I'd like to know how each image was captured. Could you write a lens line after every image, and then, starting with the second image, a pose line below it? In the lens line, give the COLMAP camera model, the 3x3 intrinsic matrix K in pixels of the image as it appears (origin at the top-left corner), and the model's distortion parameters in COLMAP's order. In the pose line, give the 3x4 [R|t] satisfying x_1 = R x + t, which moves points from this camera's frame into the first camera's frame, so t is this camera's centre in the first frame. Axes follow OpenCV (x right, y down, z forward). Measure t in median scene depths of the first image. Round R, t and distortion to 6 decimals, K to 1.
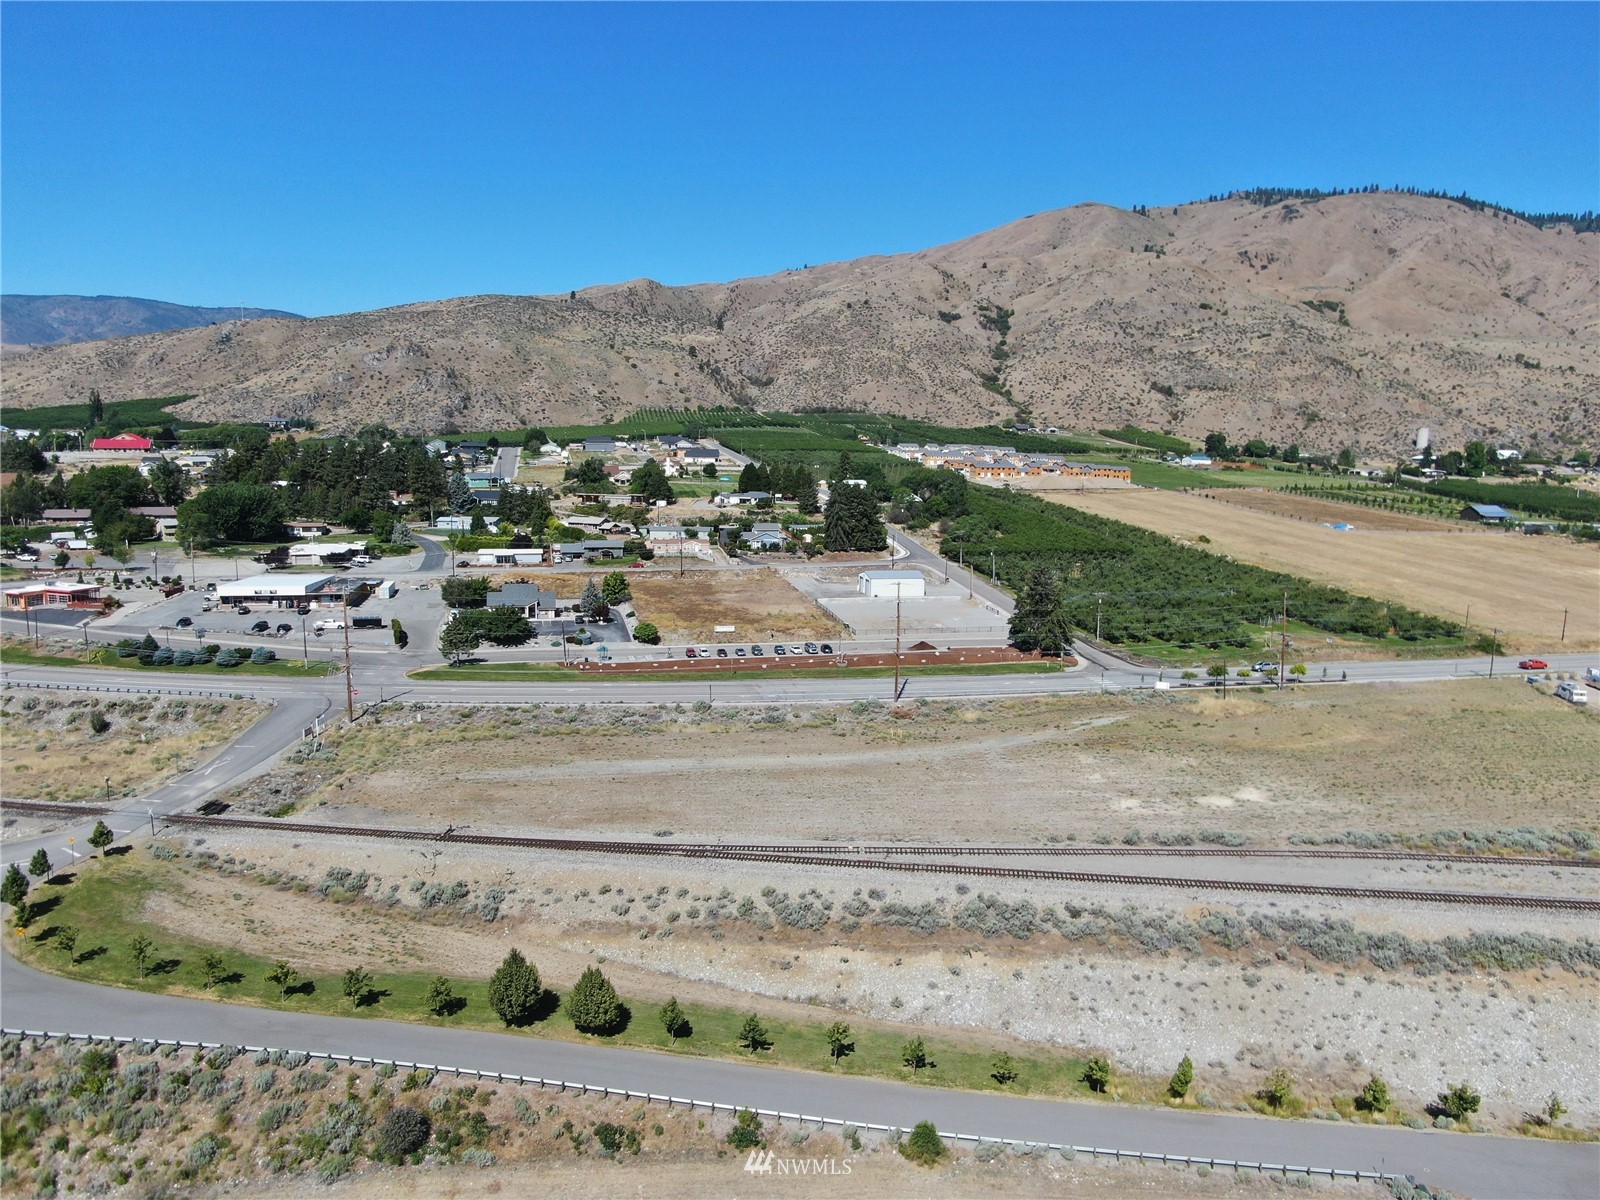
lens RADIAL K [[1141.9, 0, 796.3], [0, 1141.9, 606.6], [0, 0, 1]] dist [-0.018869, 0.007063]
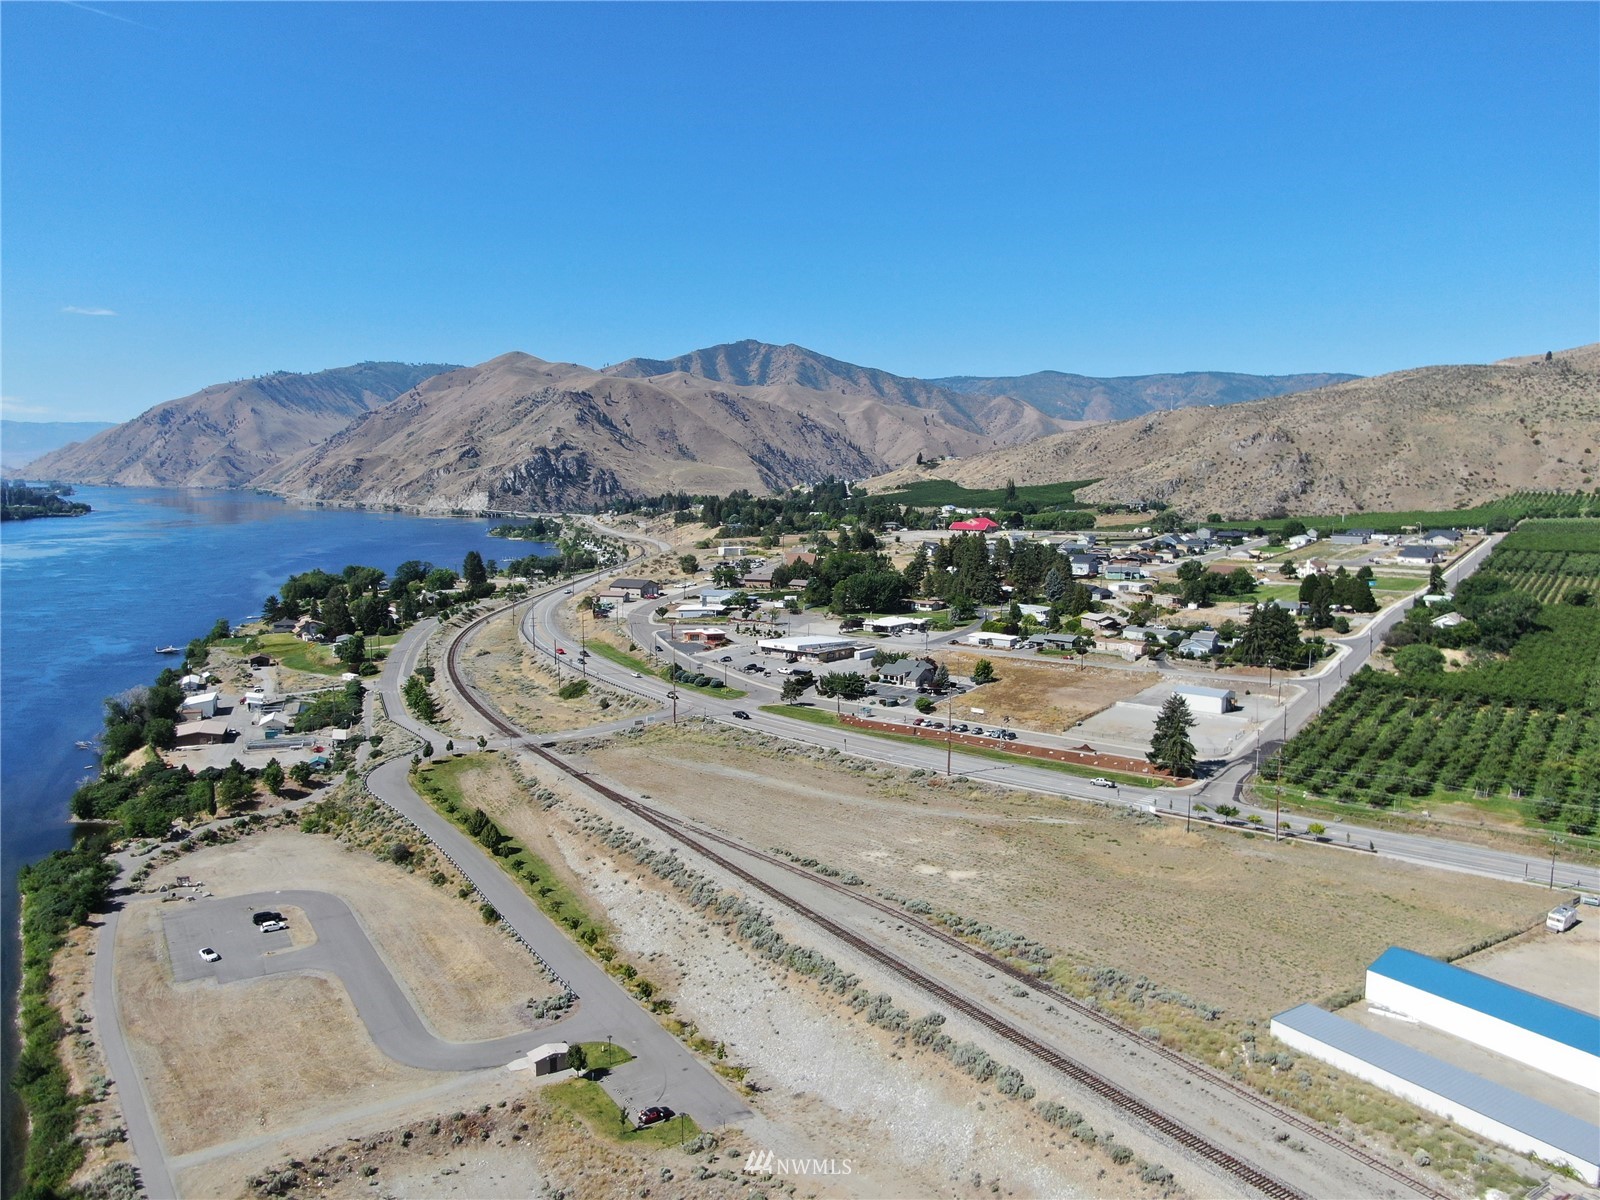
lens RADIAL K [[1141.9, 0, 802.6], [0, 1141.9, 603.9], [0, 0, 1]] dist [-0.018869, 0.007063]
pose [[0.641719, 0.076806, -0.763084, 0.210377], [-0.117374, 0.993087, 0.001249, -0.021214], [0.757905, 0.088765, 0.646298, -0.005017]]
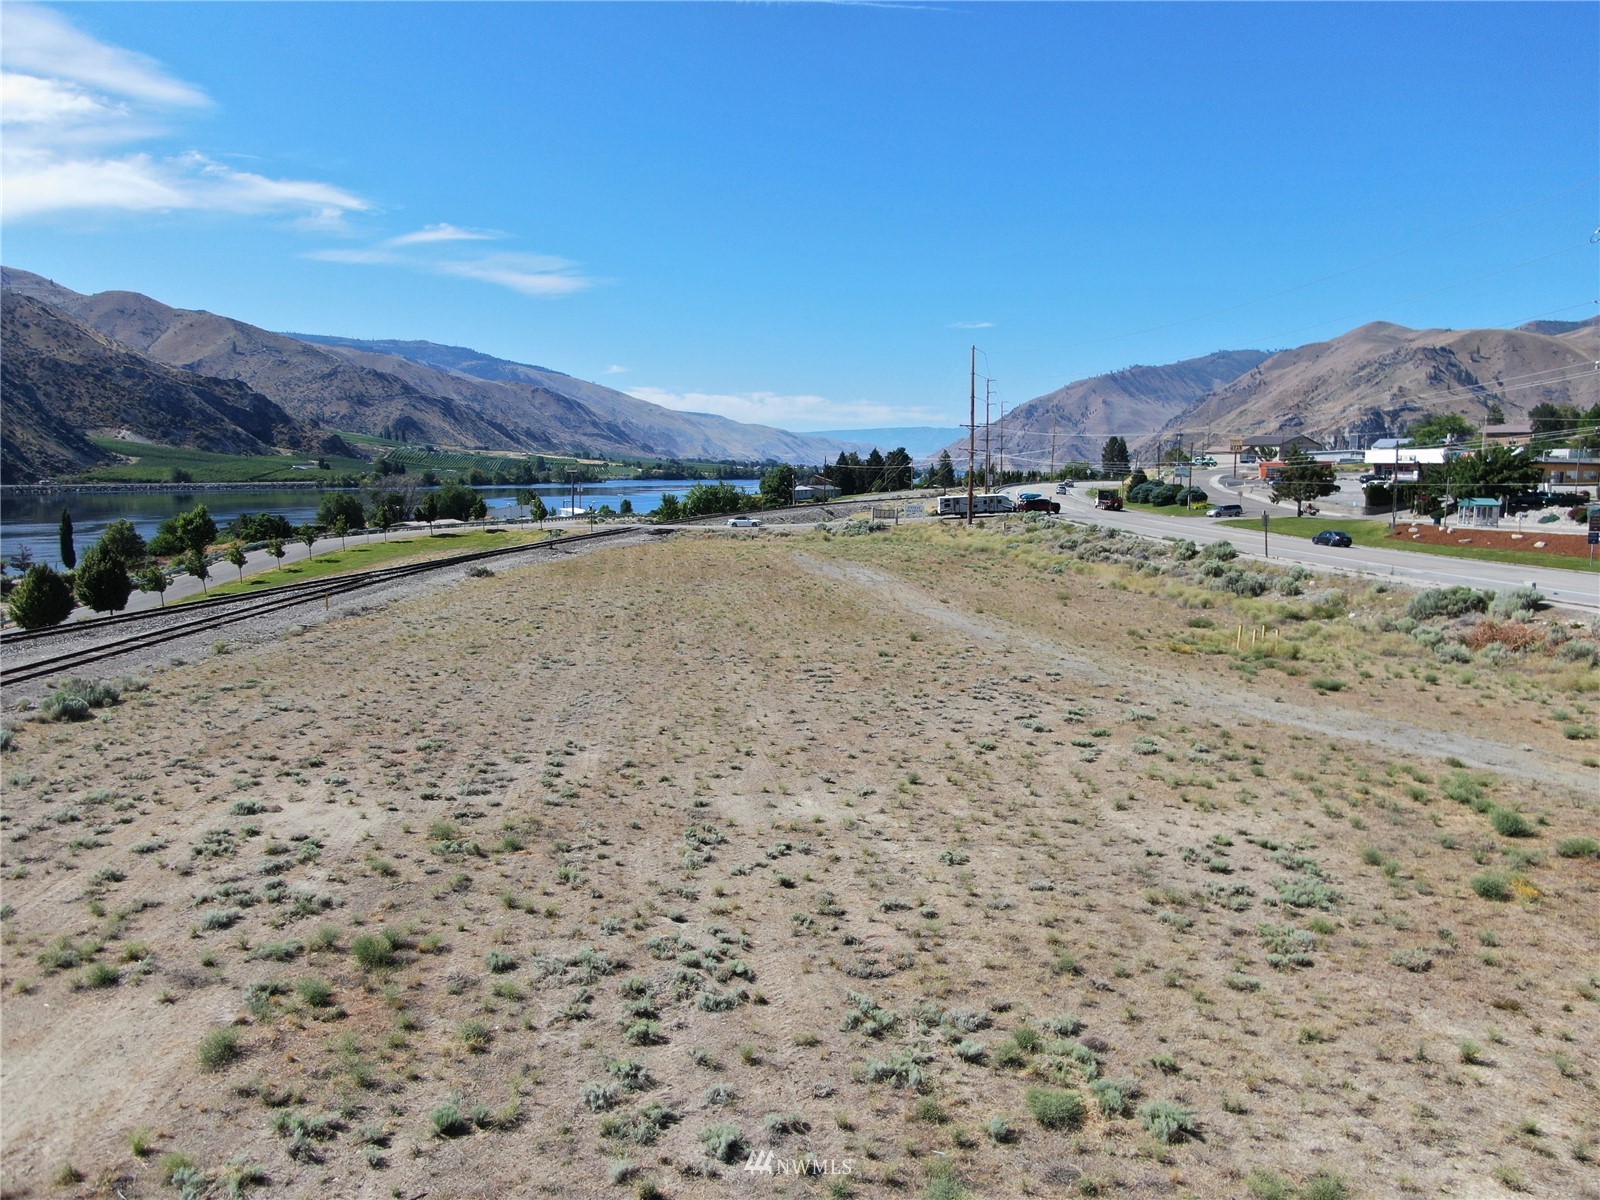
lens RADIAL K [[1141.9, 0, 800.4], [0, 1141.9, 601.1], [0, 0, 1]] dist [-0.018869, 0.007063]
pose [[-0.023181, 0.100456, -0.994671, 0.075234], [-0.159542, 0.981816, 0.102875, 0.017400], [0.986919, 0.161077, -0.006733, 0.172296]]
